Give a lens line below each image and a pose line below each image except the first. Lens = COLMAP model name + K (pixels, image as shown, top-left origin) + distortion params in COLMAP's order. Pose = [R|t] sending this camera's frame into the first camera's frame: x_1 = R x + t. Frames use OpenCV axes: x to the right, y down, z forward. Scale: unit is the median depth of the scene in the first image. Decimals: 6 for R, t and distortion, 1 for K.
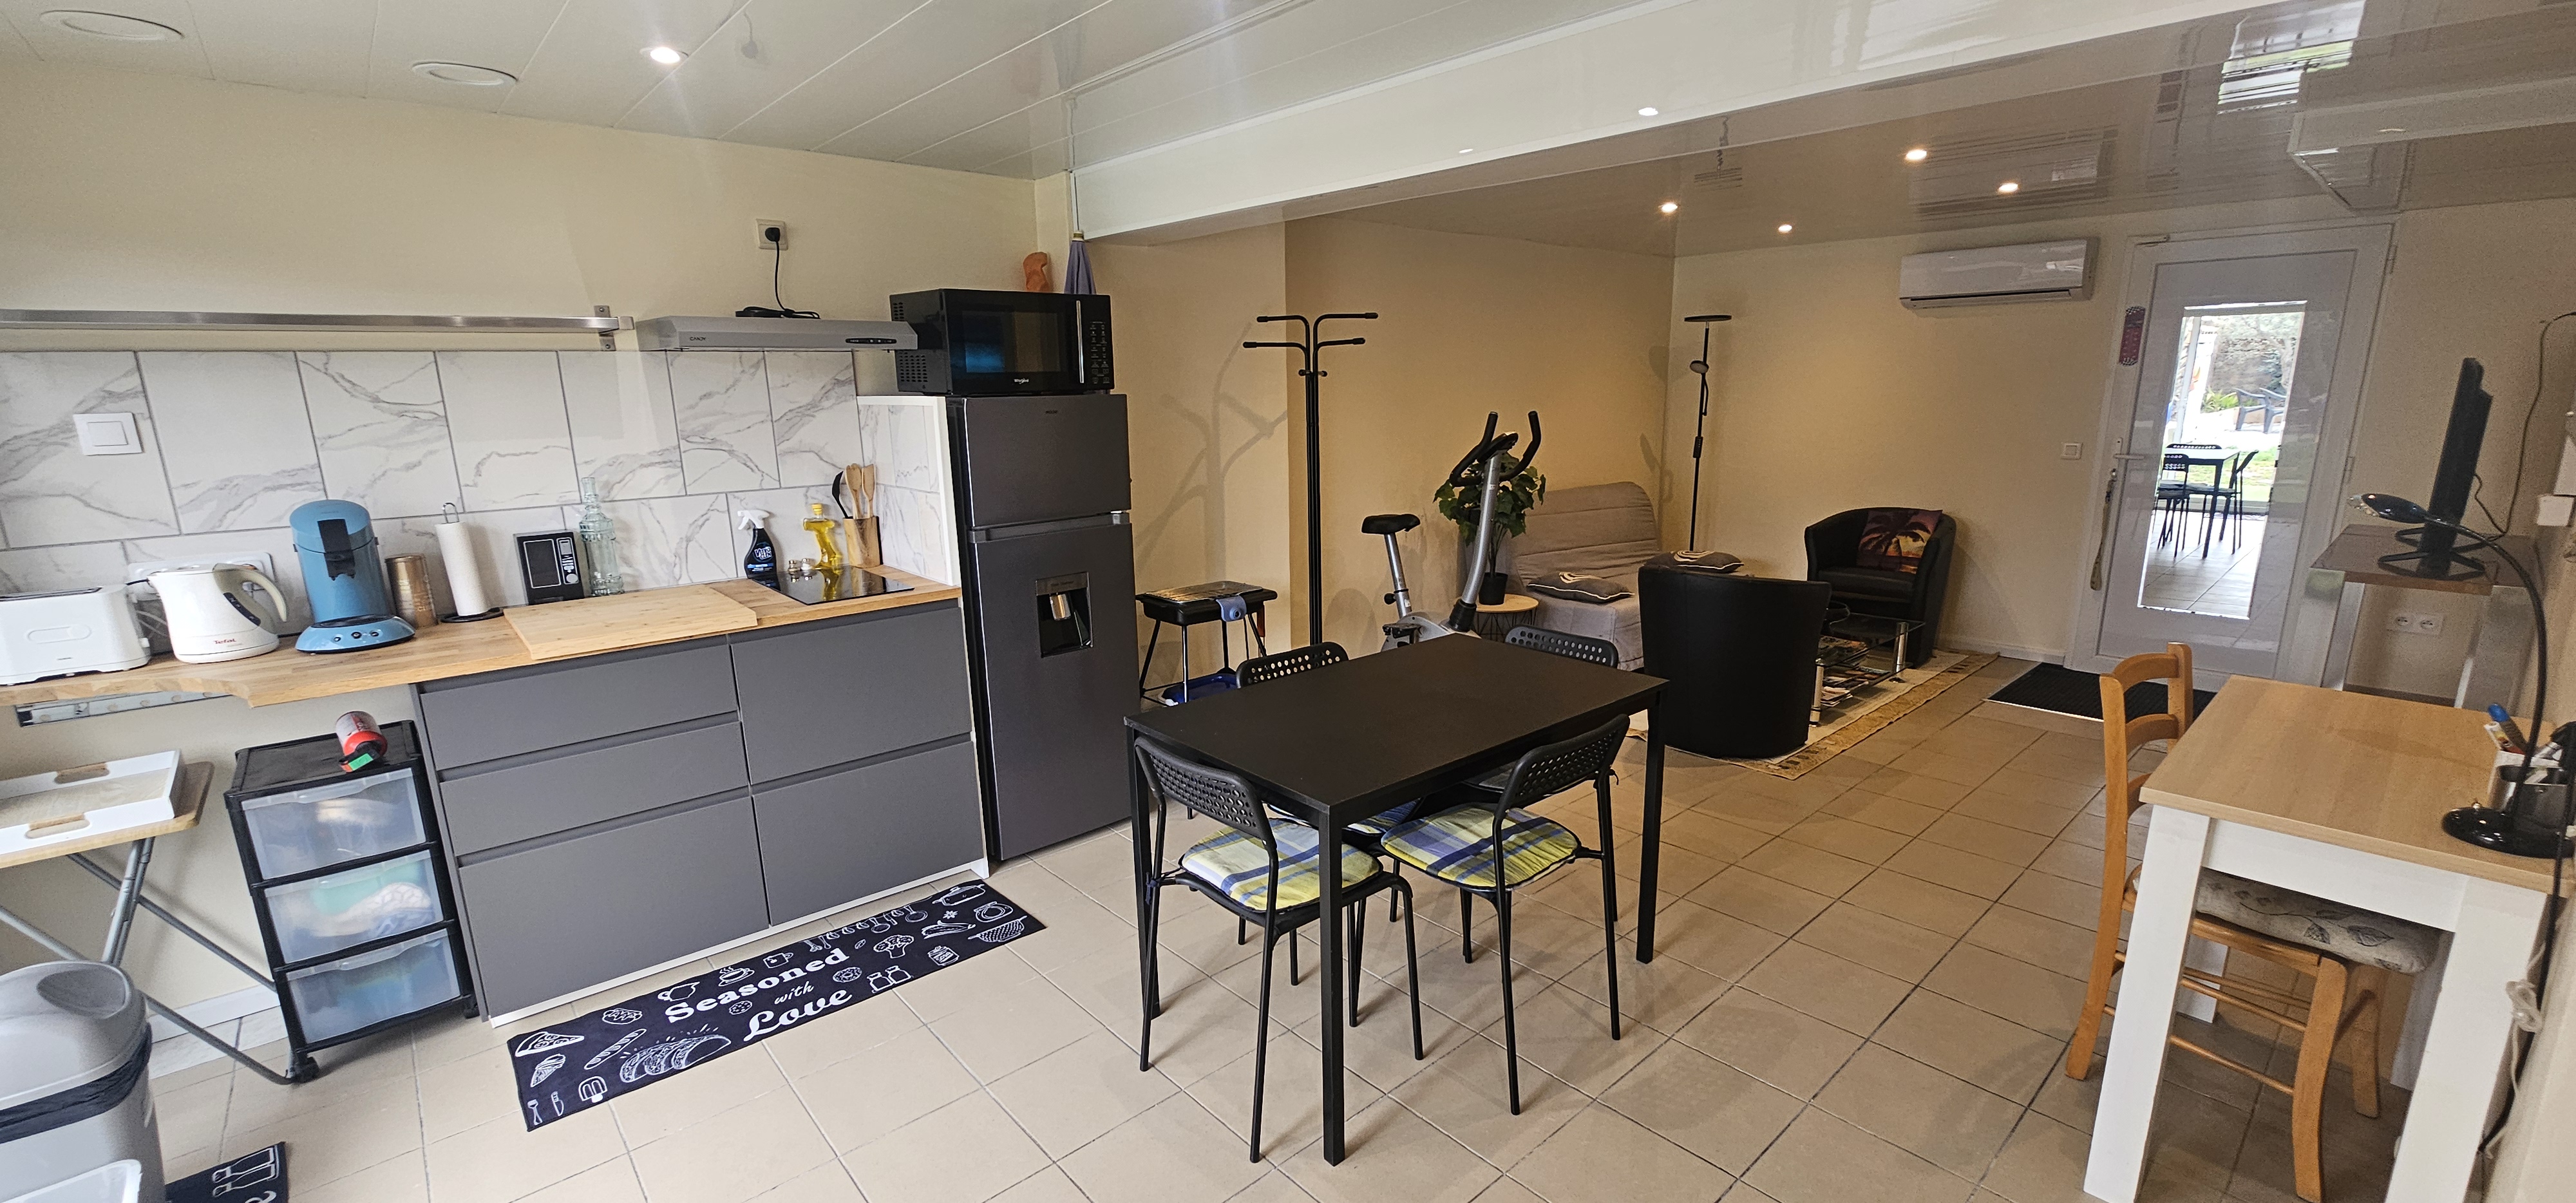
lens RADIAL K [[1043.4, 0, 1288.0], [0, 1043.4, 601.5], [0, 0, 1]] dist [0.001888, 0.000423]
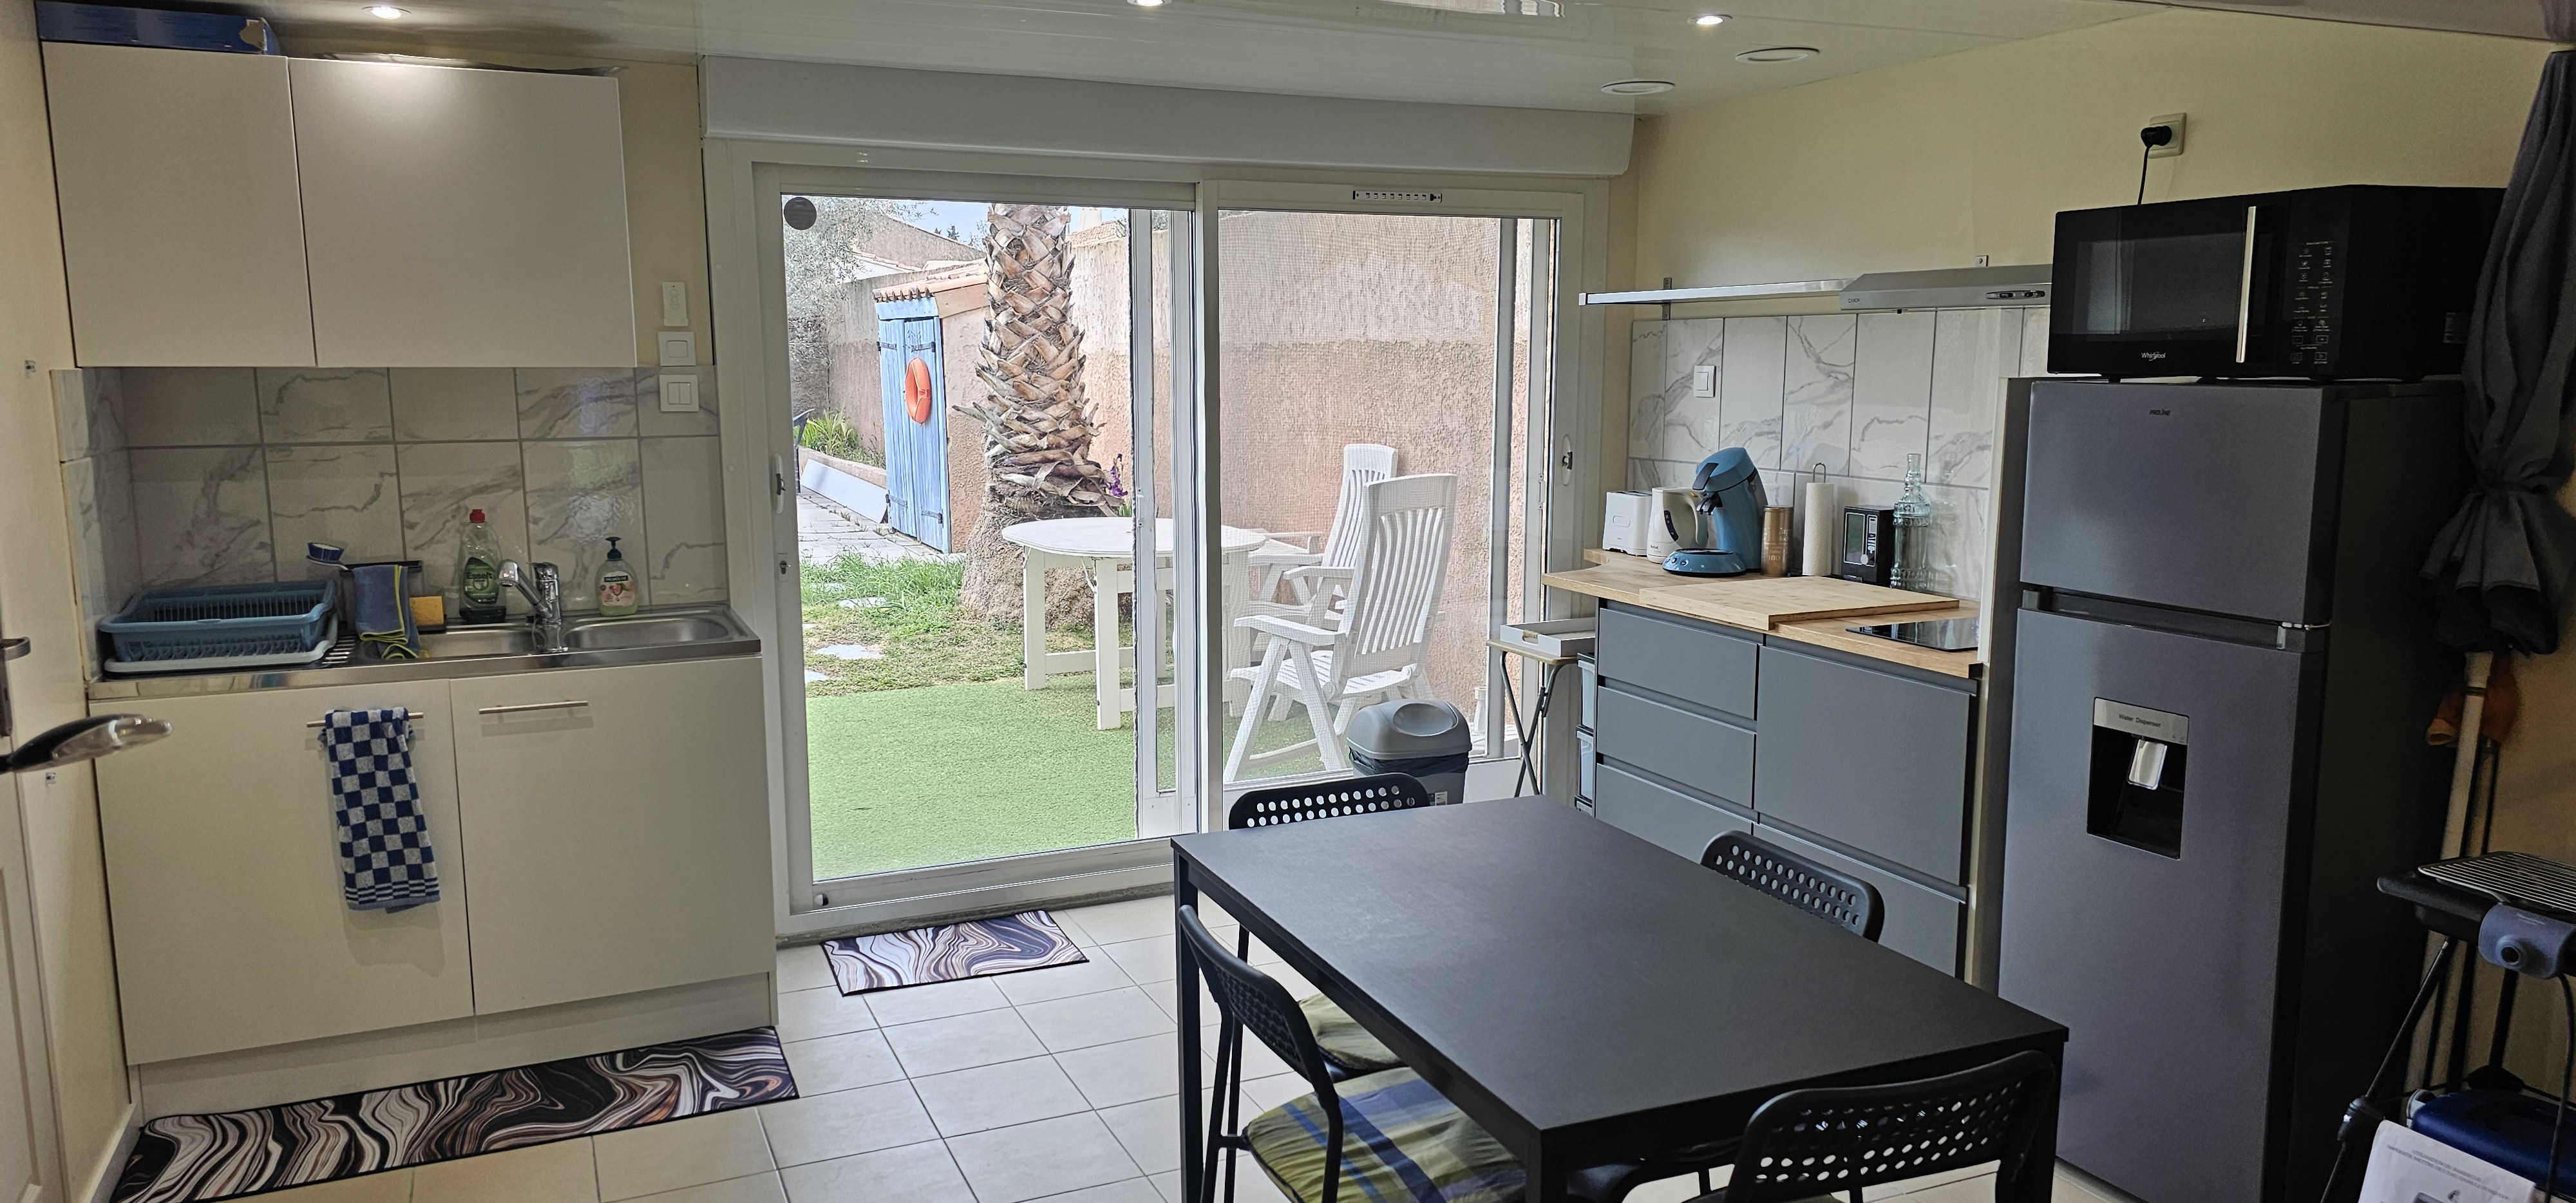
lens RADIAL K [[1747.4, 0, 1288.0], [0, 1747.4, 601.5], [0, 0, 1]] dist [0.000703, 0.000175]
pose [[-0.306517, 0.157346, -0.938770, 0.956834], [-0.185591, 0.957436, 0.221072, -0.243828], [0.933597, 0.241989, -0.264268, 0.997445]]
